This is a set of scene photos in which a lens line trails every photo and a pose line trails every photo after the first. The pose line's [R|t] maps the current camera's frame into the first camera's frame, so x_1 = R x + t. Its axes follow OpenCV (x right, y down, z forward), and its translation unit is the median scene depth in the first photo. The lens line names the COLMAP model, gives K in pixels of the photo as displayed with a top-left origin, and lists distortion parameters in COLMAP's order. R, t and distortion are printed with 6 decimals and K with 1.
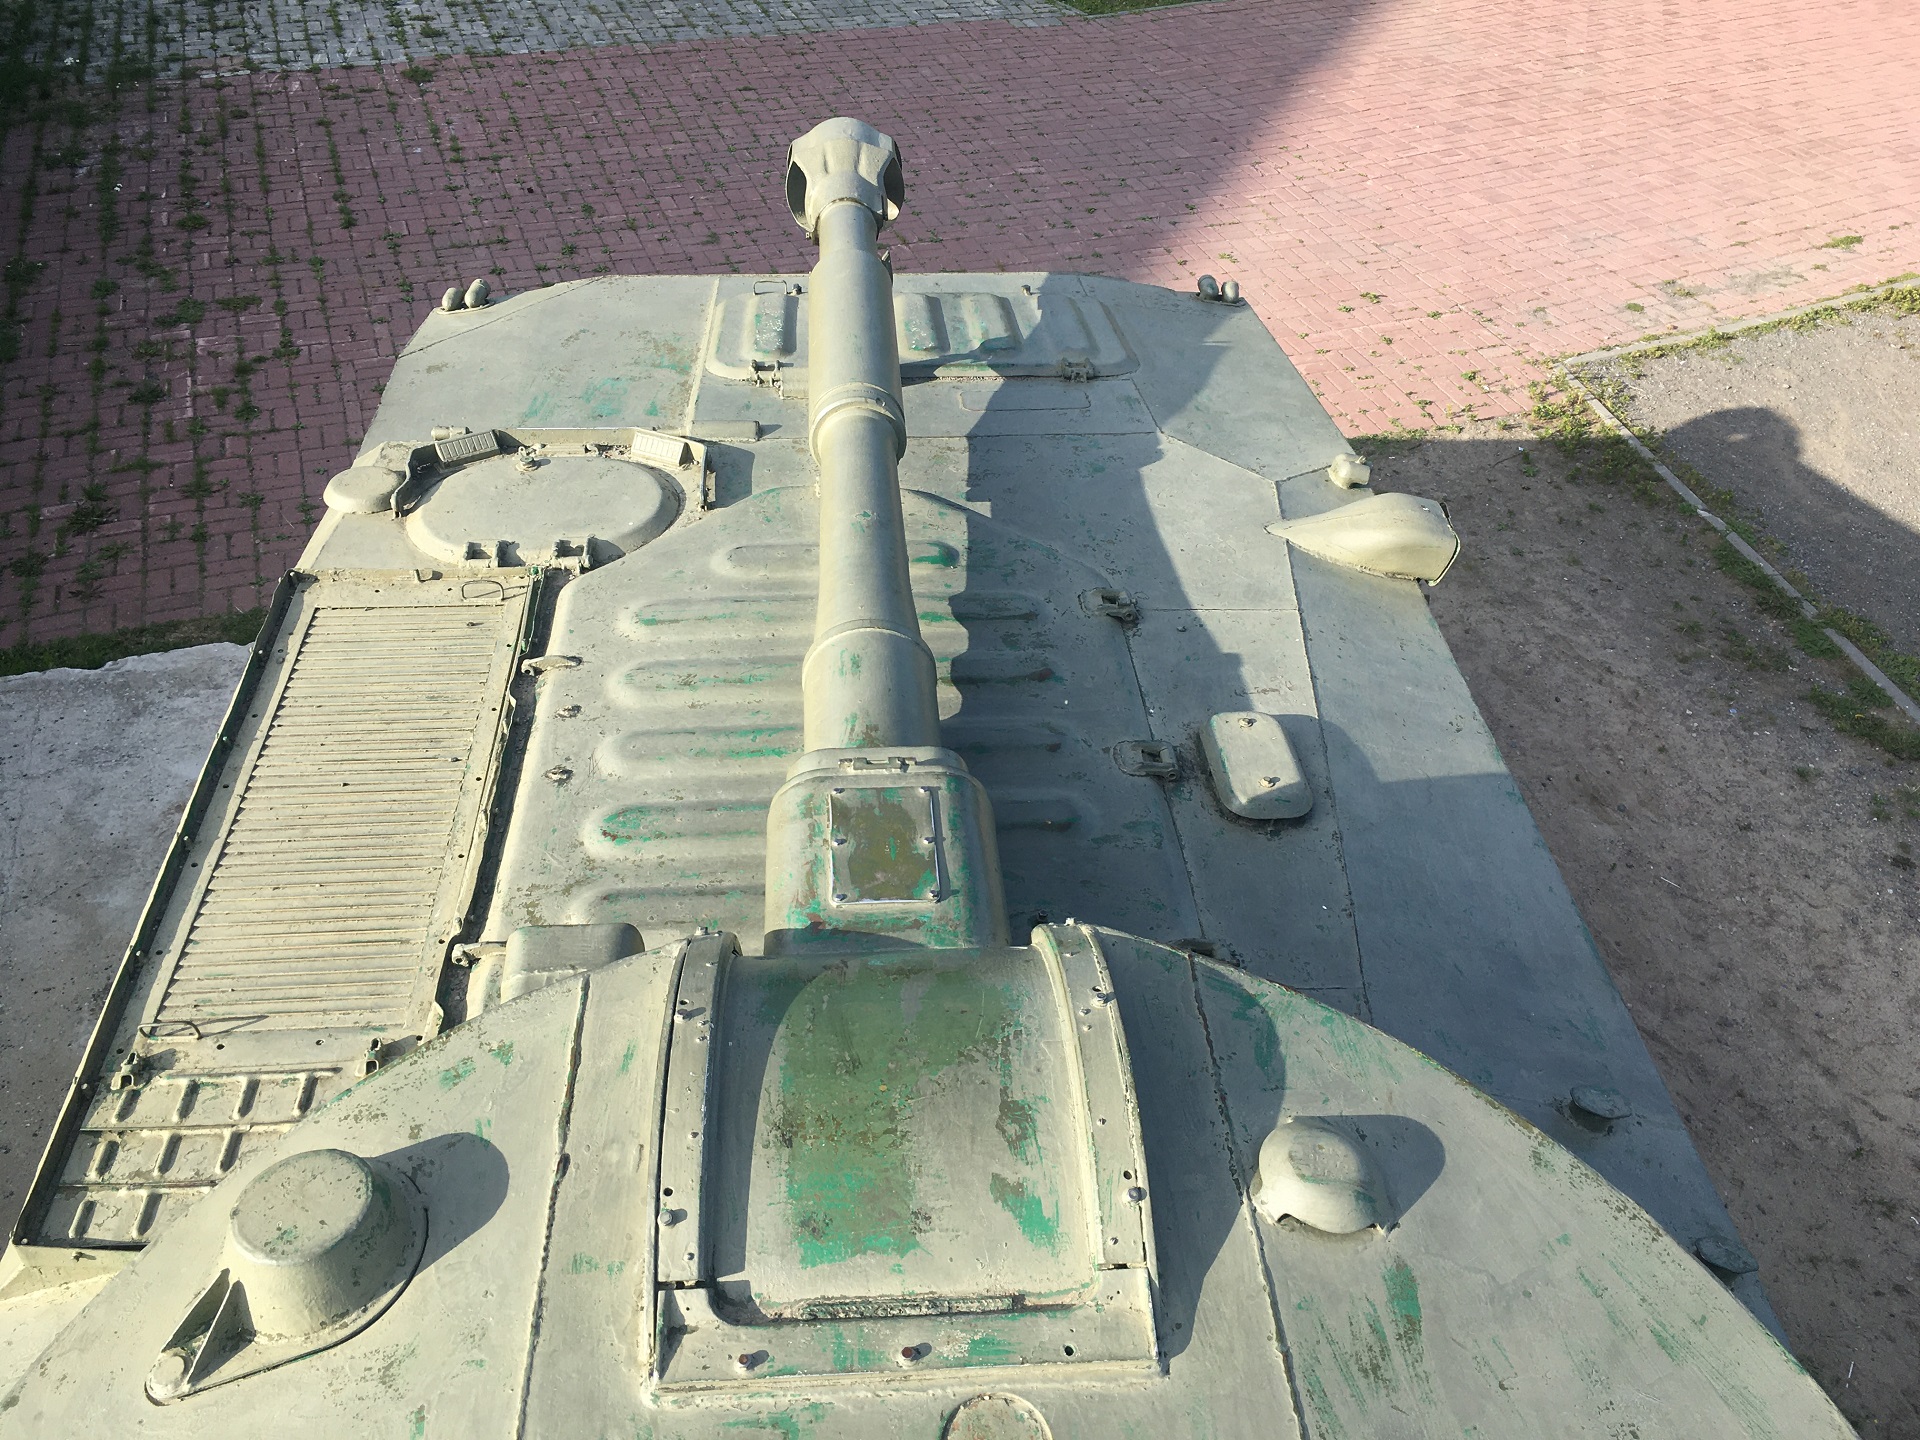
lens RADIAL K [[1642.4, 0, 957.4], [0, 1642.4, 719.7], [0, 0, 1]] dist [0.079579, -0.119976]
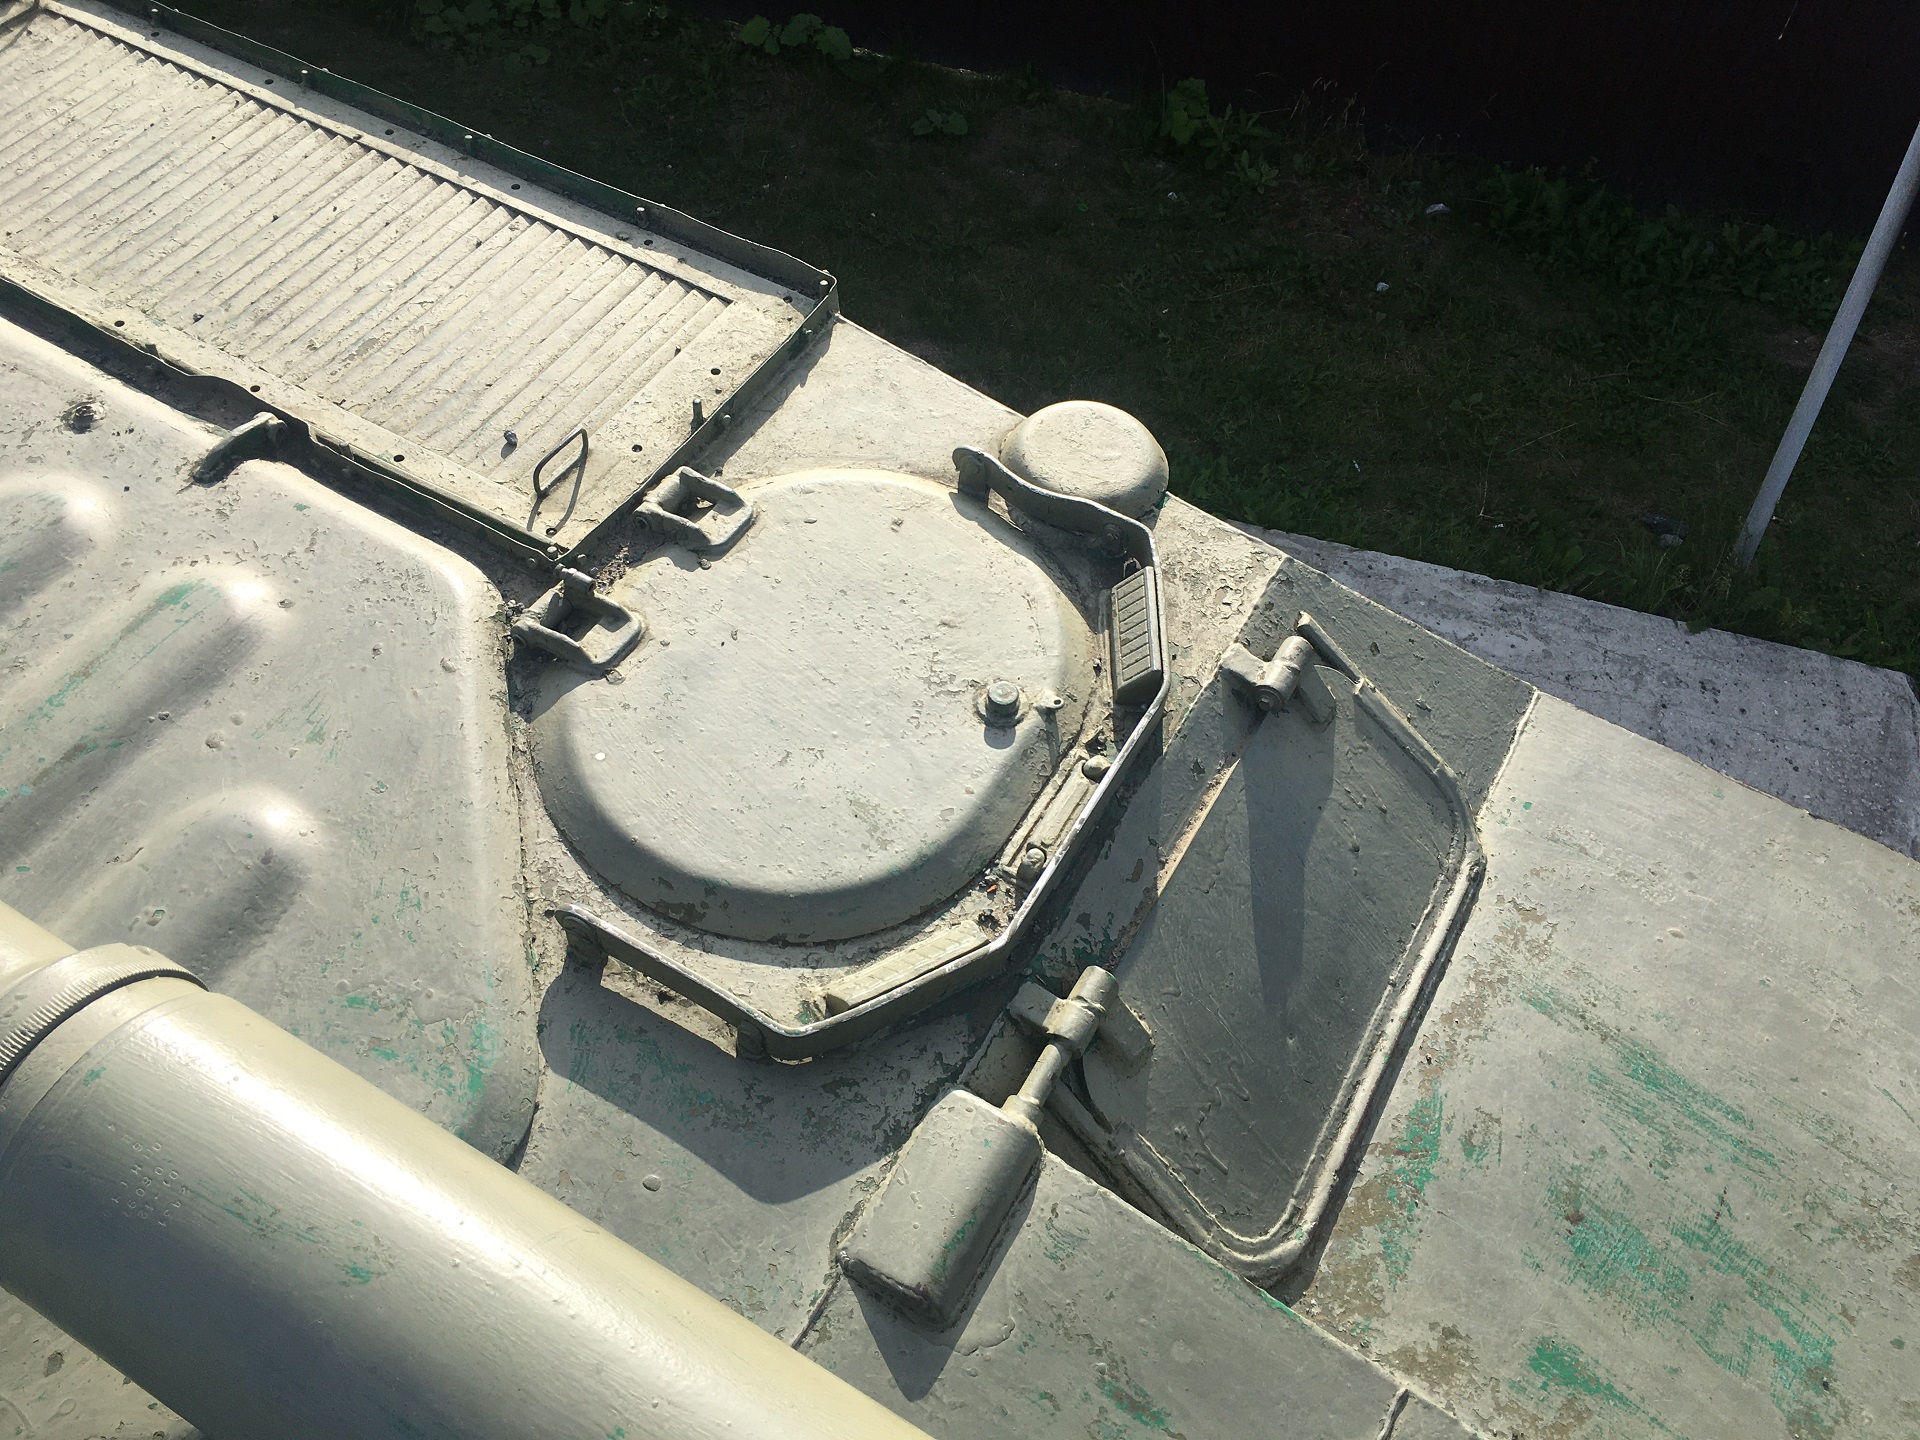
lens RADIAL K [[1642.4, 0, 960.3], [0, 1642.4, 691.2], [0, 0, 1]] dist [0.079579, -0.119976]
pose [[-0.550451, 0.627189, -0.551034, -0.034928], [-0.580556, 0.186761, 0.792512, -0.607354], [0.599966, 0.756145, 0.261315, 1.123499]]
